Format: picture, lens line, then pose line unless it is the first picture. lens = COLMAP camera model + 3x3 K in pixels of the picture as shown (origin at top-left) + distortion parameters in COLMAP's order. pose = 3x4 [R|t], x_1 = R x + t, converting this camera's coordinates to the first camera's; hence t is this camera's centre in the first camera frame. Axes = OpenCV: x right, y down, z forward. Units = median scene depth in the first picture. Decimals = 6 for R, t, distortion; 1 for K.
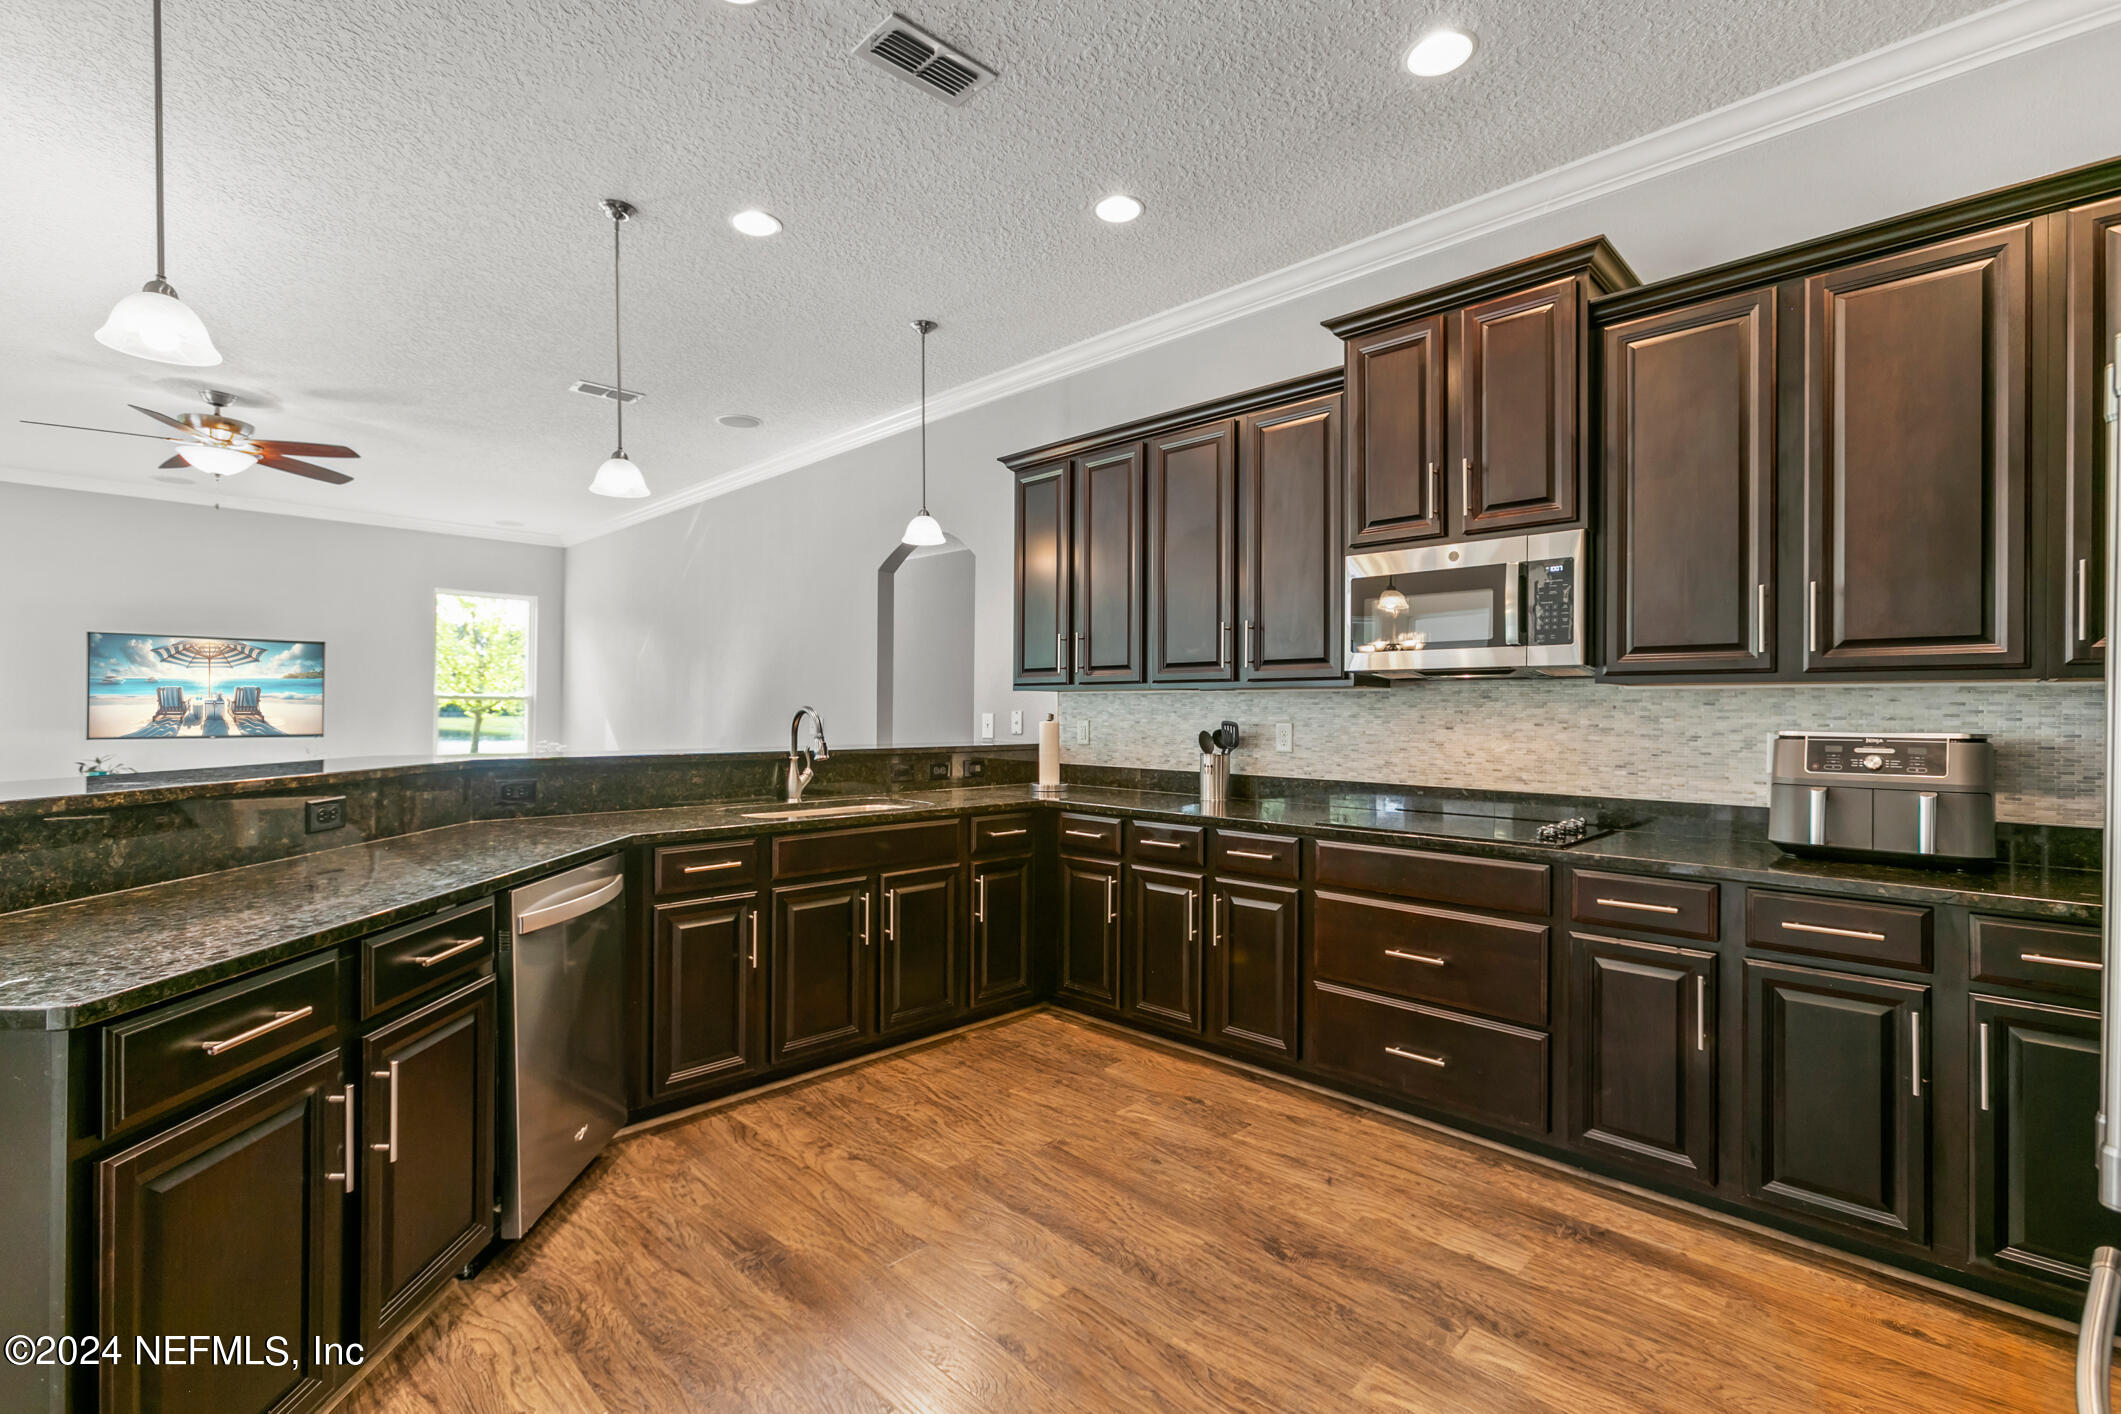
lens RADIAL K [[954.5, 0, 1061.6], [0, 954.5, 705.9], [0, 0, 1]] dist [0.000191, 0.006168]
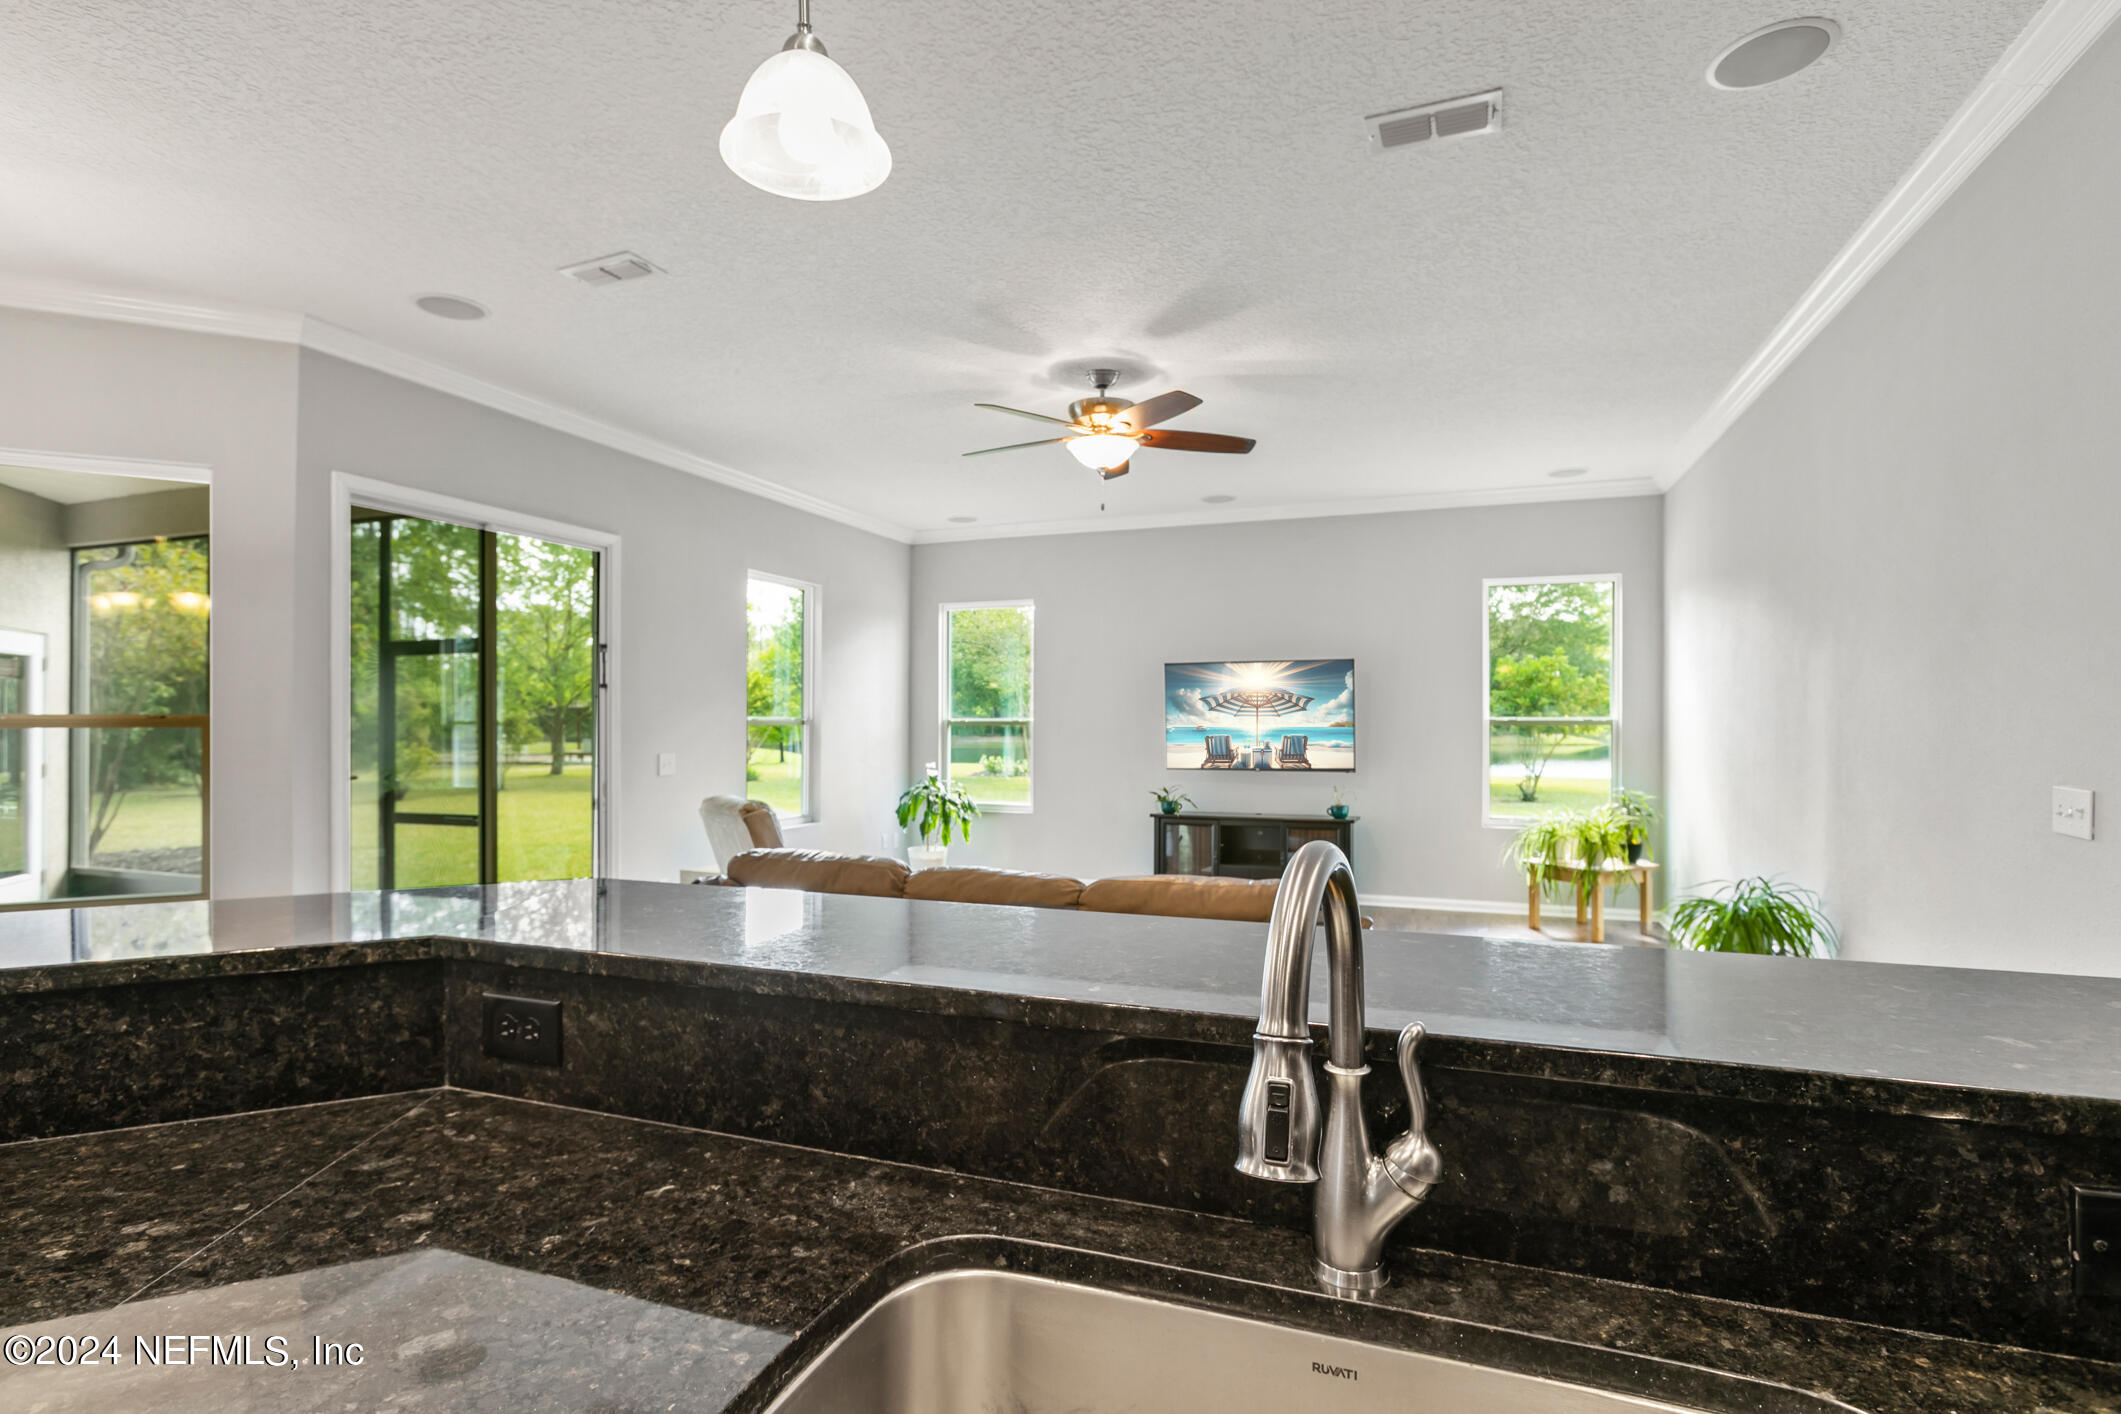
lens RADIAL K [[1090.3, 0, 1043.1], [0, 1090.3, 718.1], [0, 0, 1]] dist [-0.000952, 0.001270]
pose [[0.397823, -0.011646, -0.917388, -0.039662], [0.005943, 0.999931, -0.010116, -0.019254], [0.917443, -0.001428, 0.397865, 0.873734]]
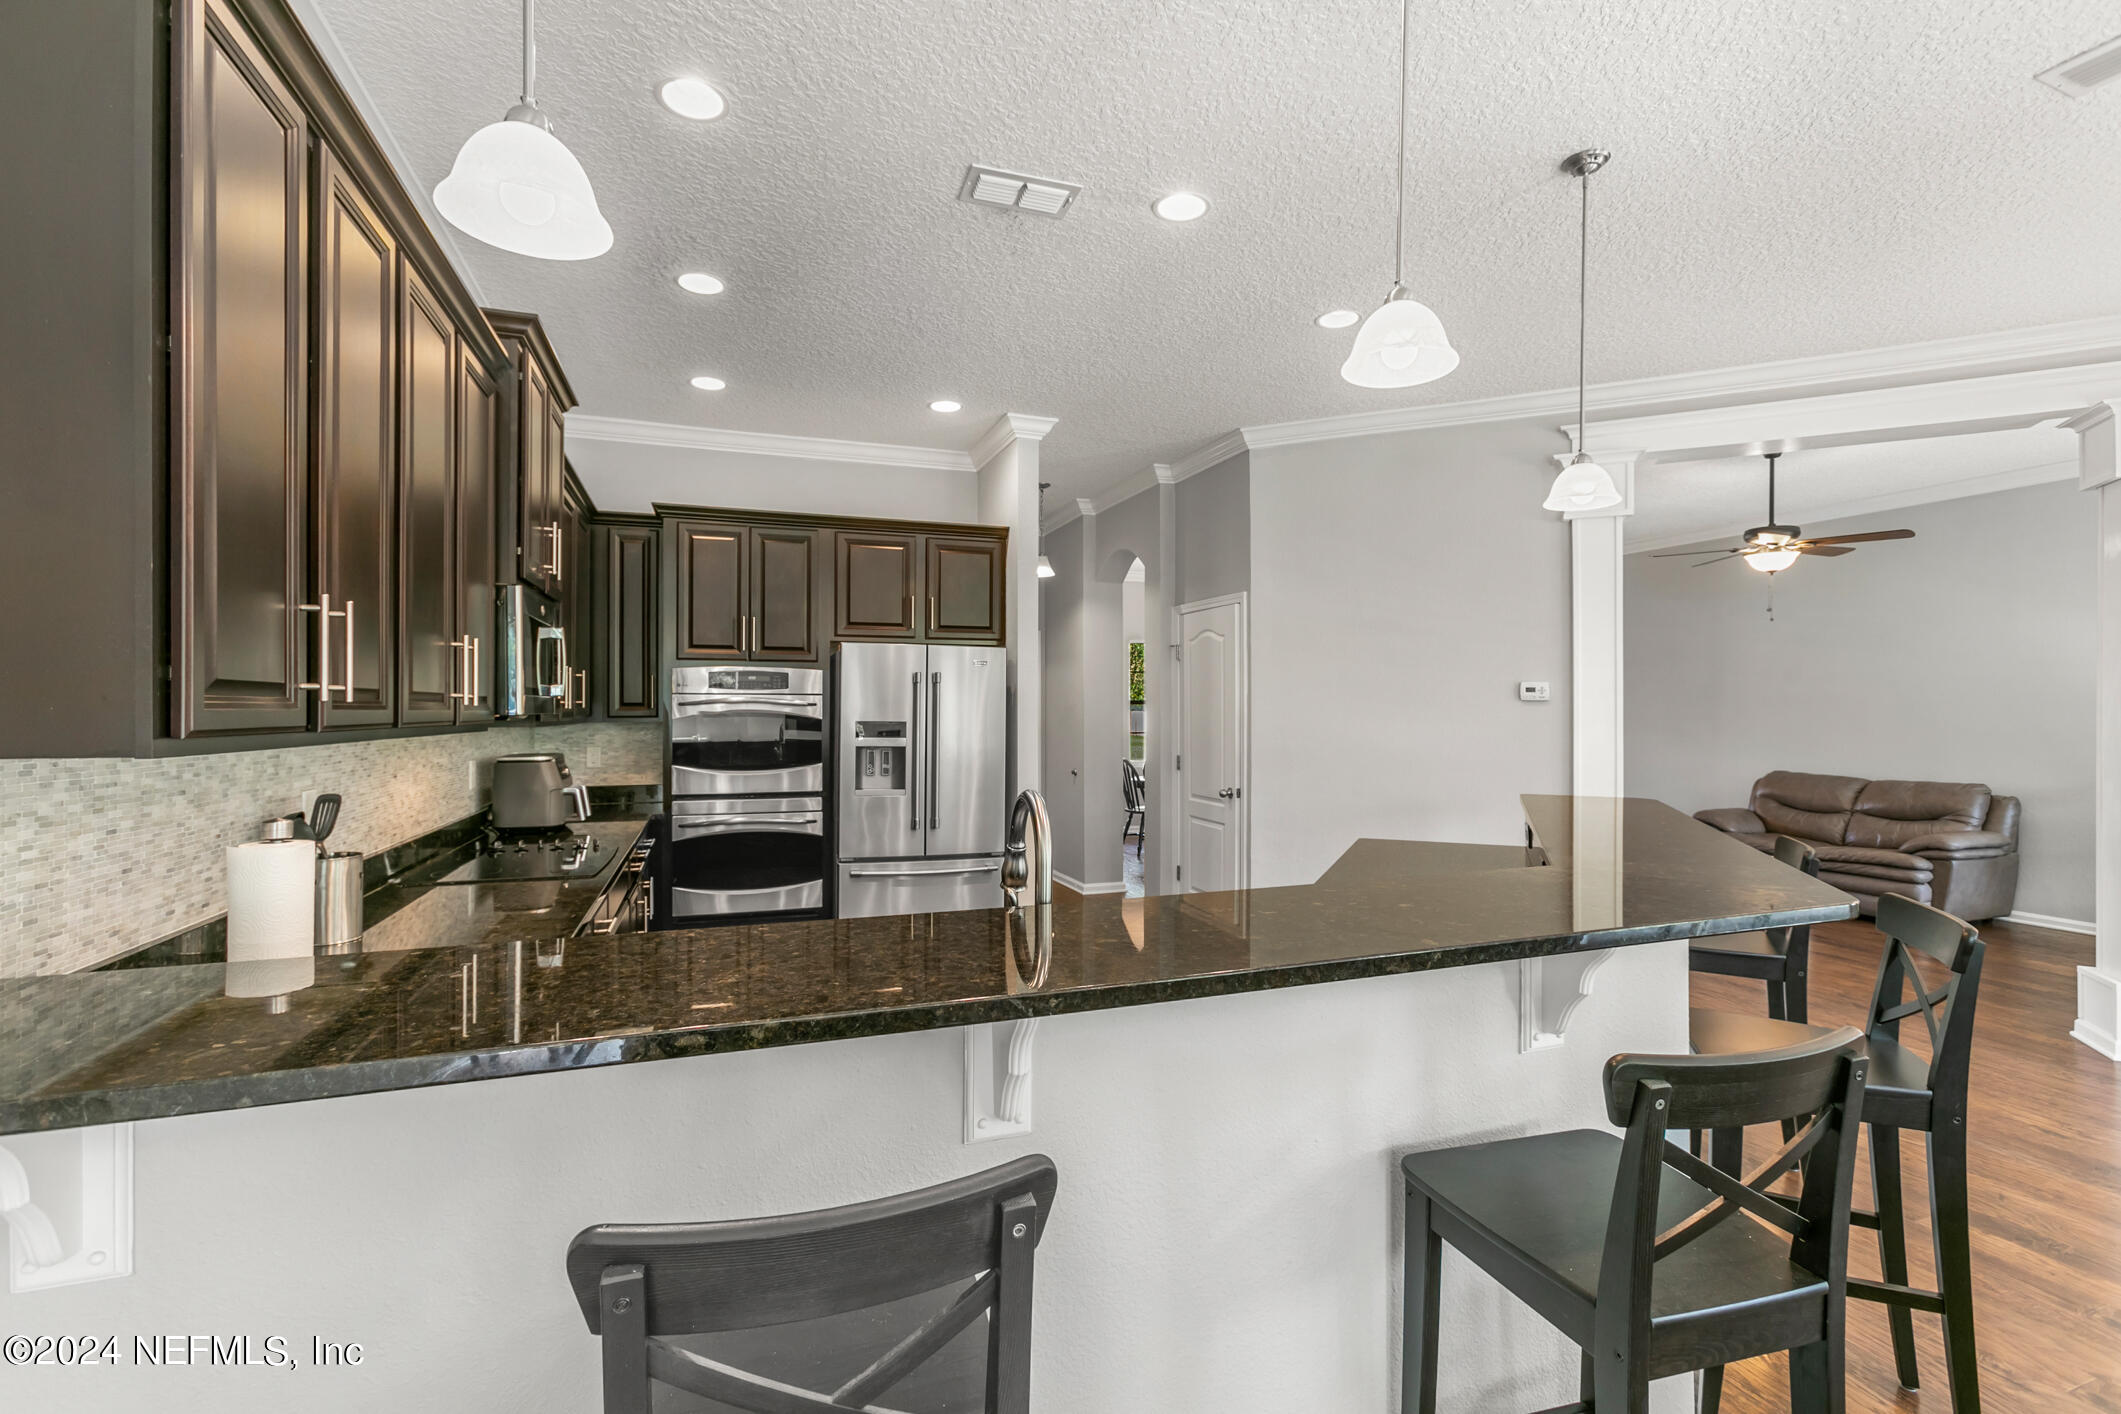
lens RADIAL K [[954.5, 0, 1052.0], [0, 954.5, 708.0], [0, 0, 1]] dist [0.000191, 0.006168]
pose [[-0.896079, -0.004920, 0.443868, -0.548597], [-0.007103, 0.999969, -0.003256, -0.043001], [-0.443839, -0.006071, -0.896086, 1.588399]]
